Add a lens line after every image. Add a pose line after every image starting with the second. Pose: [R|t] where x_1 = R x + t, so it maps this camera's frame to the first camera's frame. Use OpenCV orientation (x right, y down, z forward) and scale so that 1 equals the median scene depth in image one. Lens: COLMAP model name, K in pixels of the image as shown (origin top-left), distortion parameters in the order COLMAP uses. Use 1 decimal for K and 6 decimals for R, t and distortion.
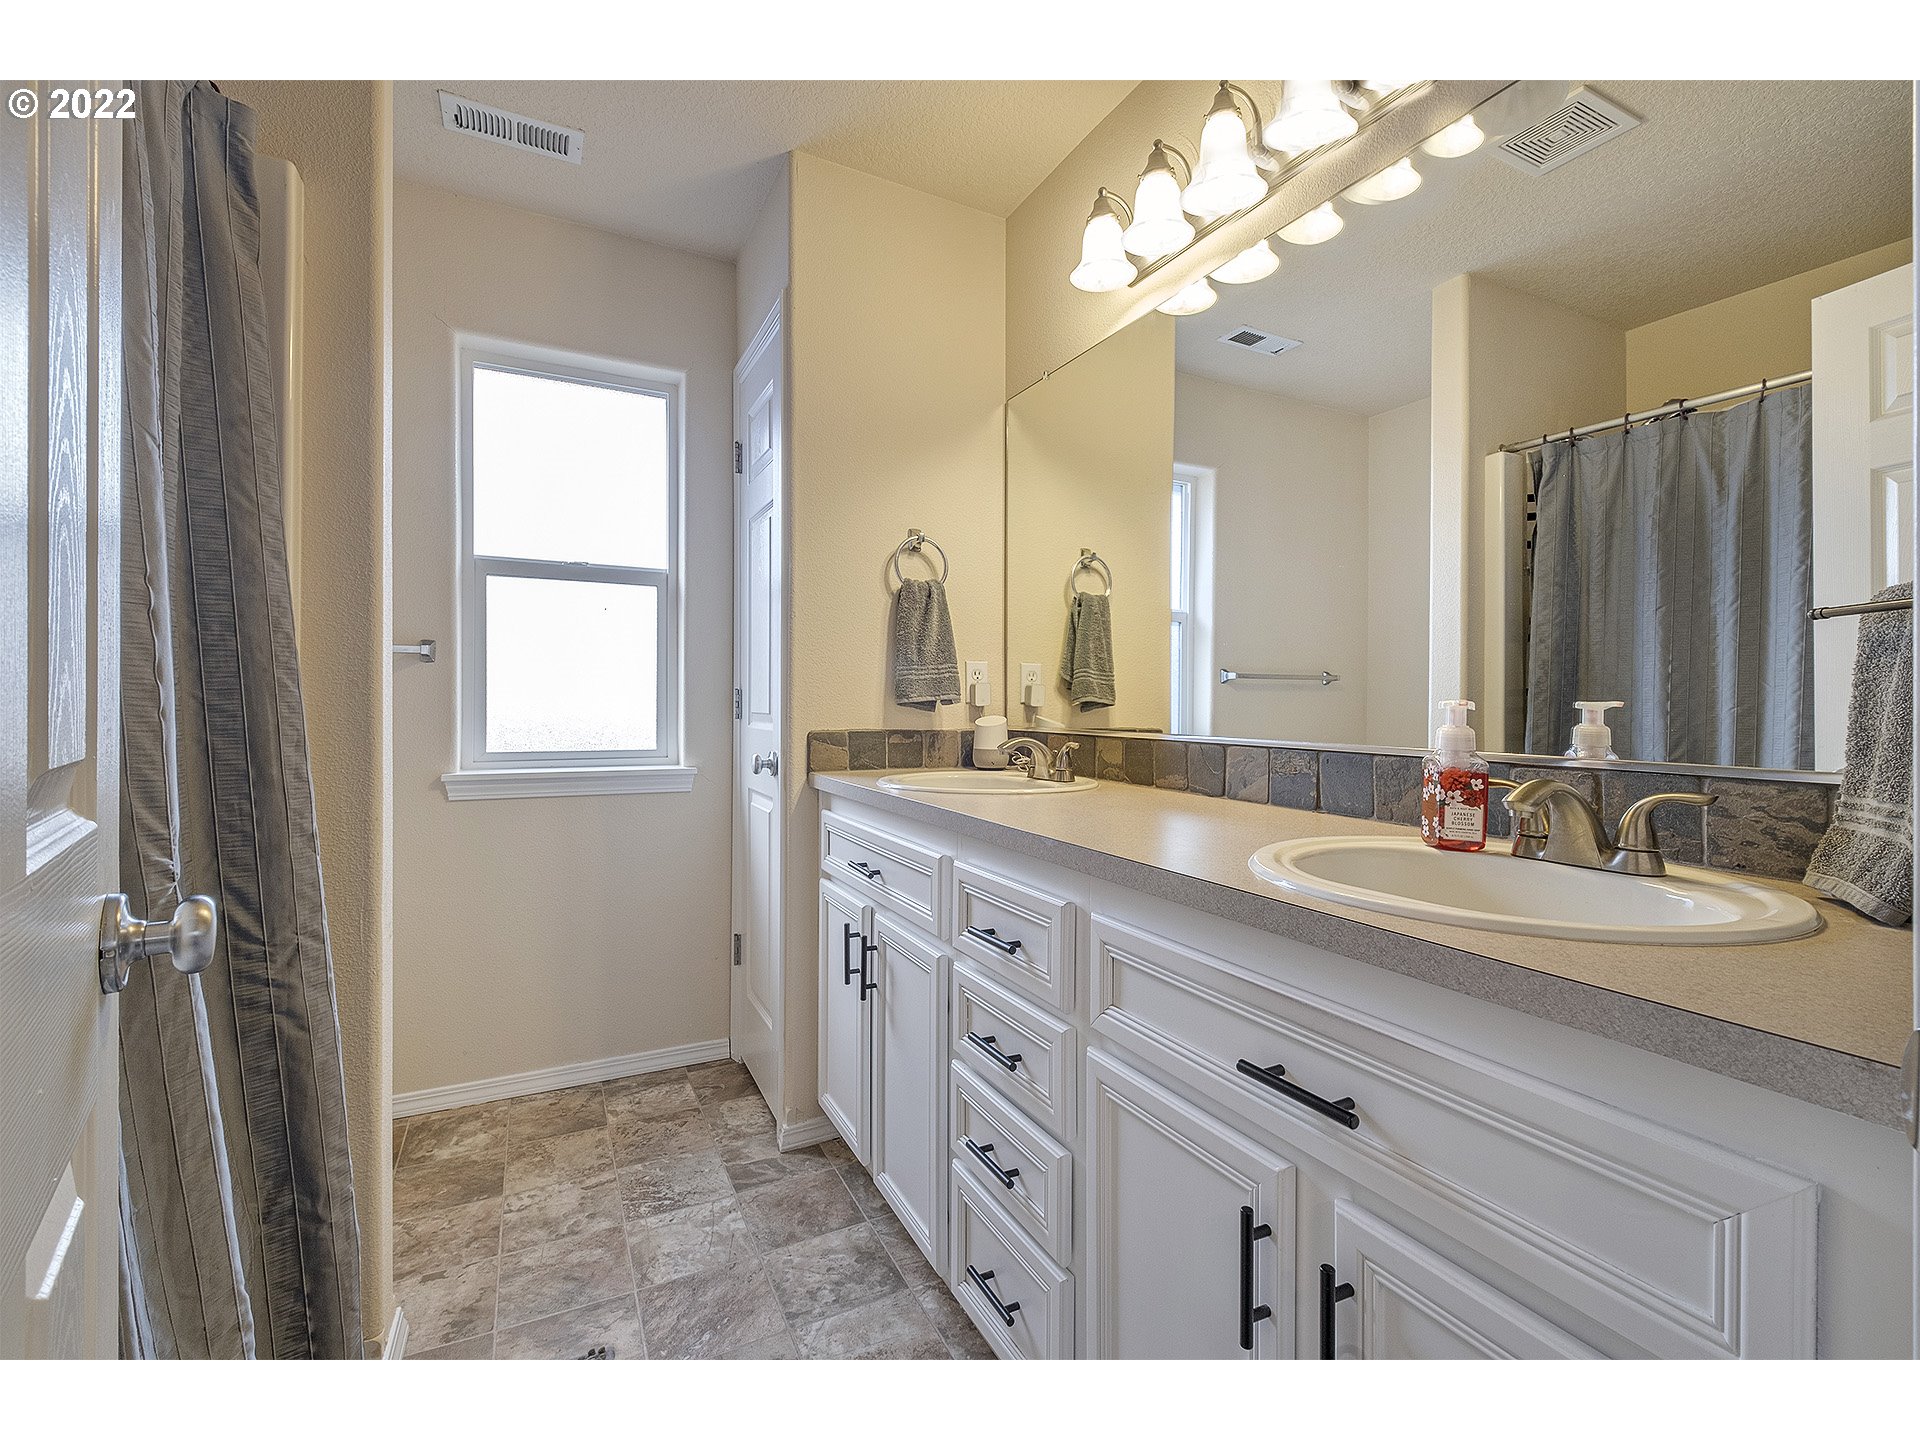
lens RADIAL K [[849.2, 0, 959.8], [0, 849.2, 724.4], [0, 0, 1]] dist [-0.000293, -0.006187]
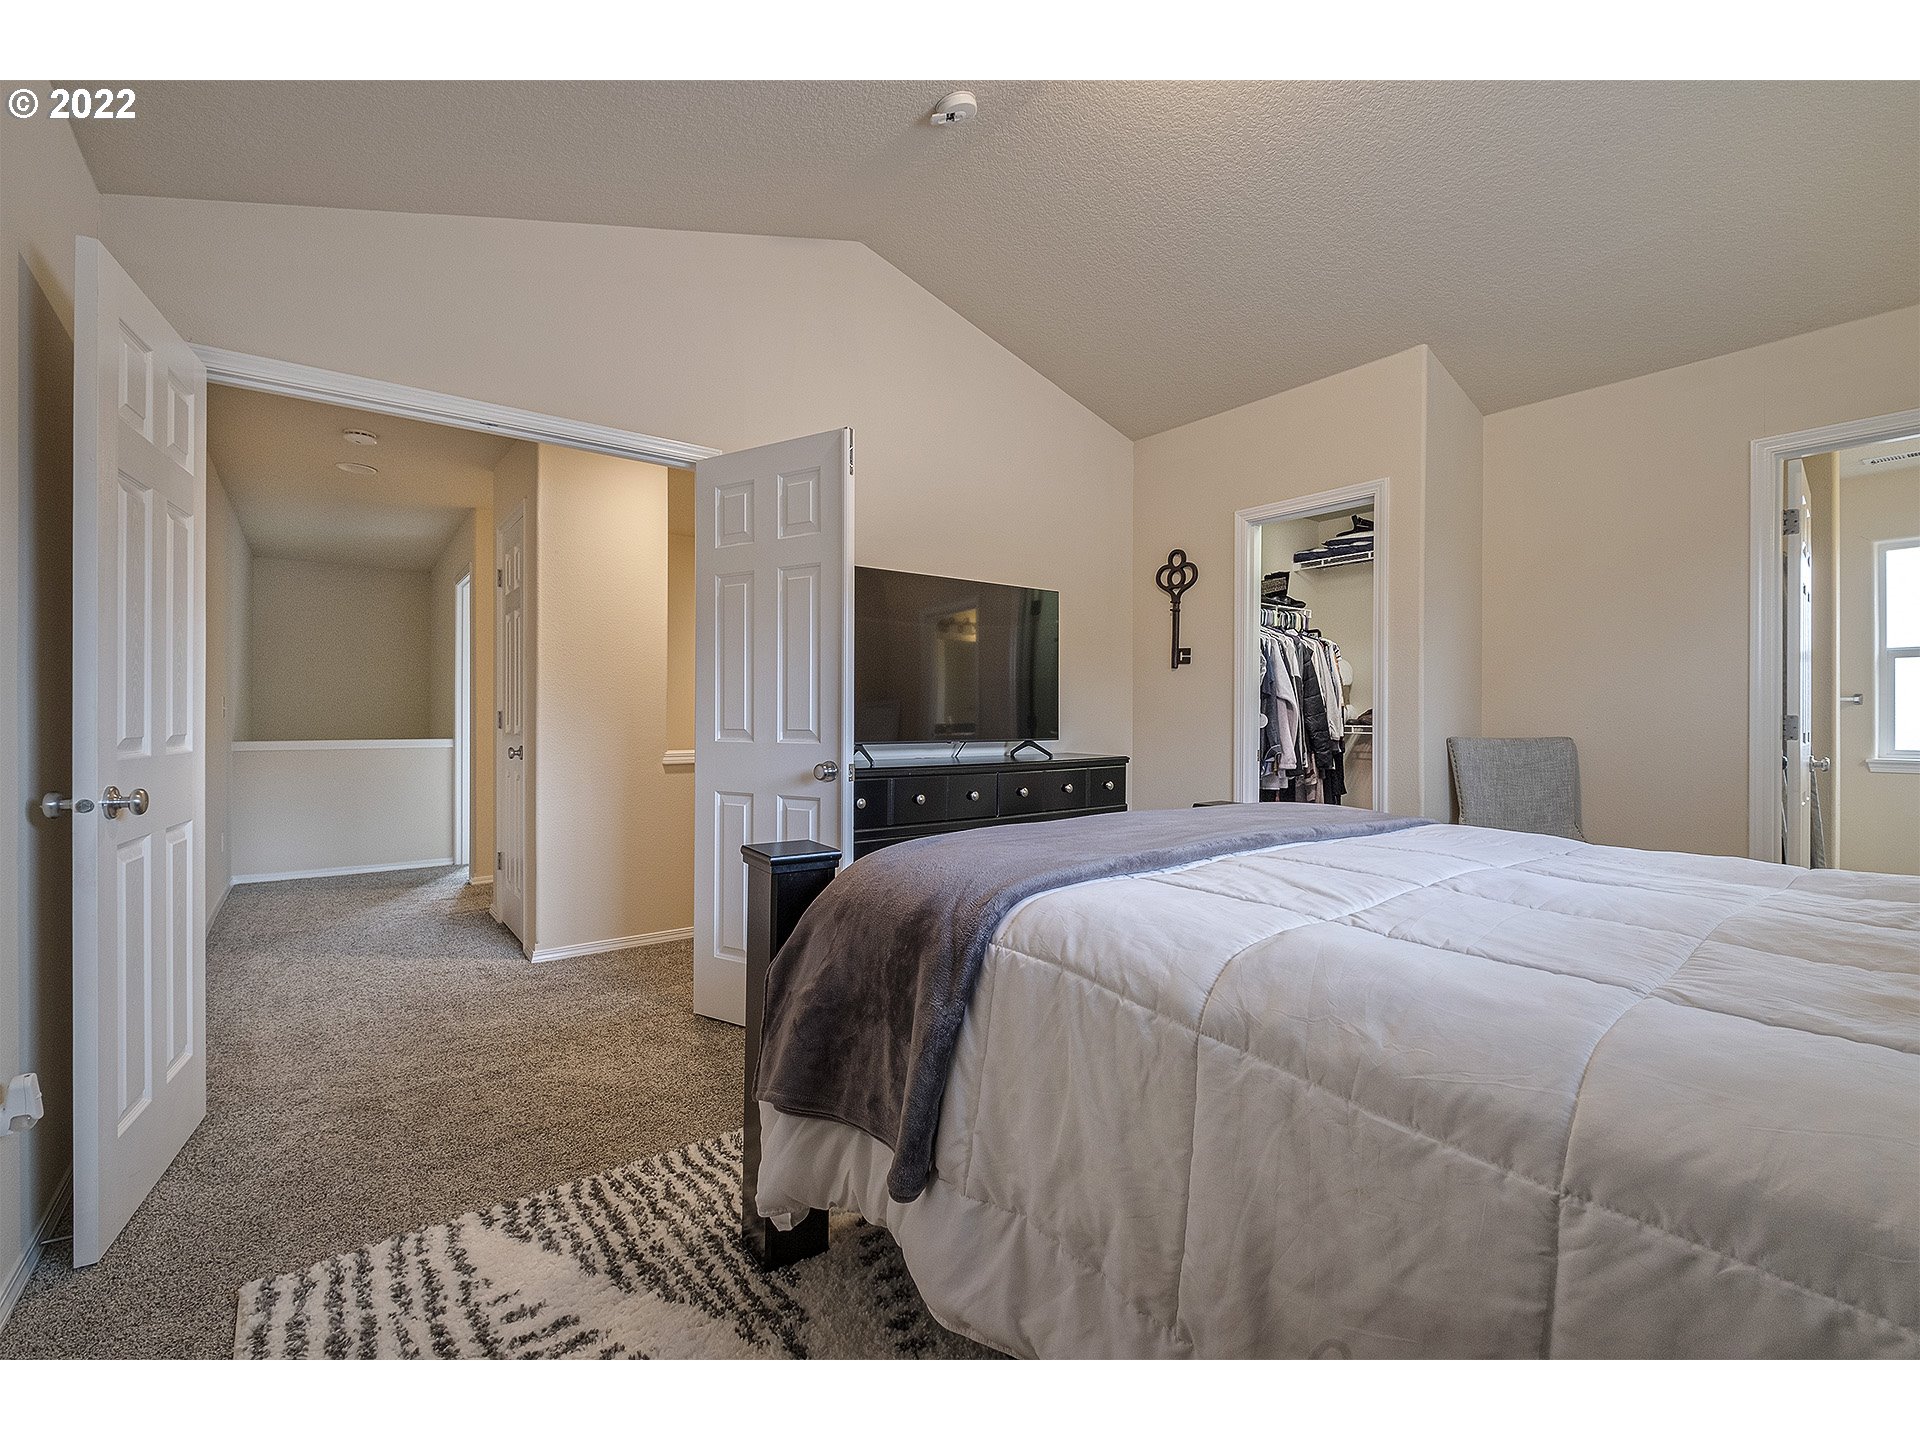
lens RADIAL K [[840.3, 0, 970.2], [0, 840.3, 709.2], [0, 0, 1]] dist [0.000781, -0.004853]
pose [[0.206967, -0.009901, -0.978298, 0.910322], [-0.023126, 0.999620, -0.015010, 0.019770], [0.978075, 0.025730, 0.206659, -1.525669]]
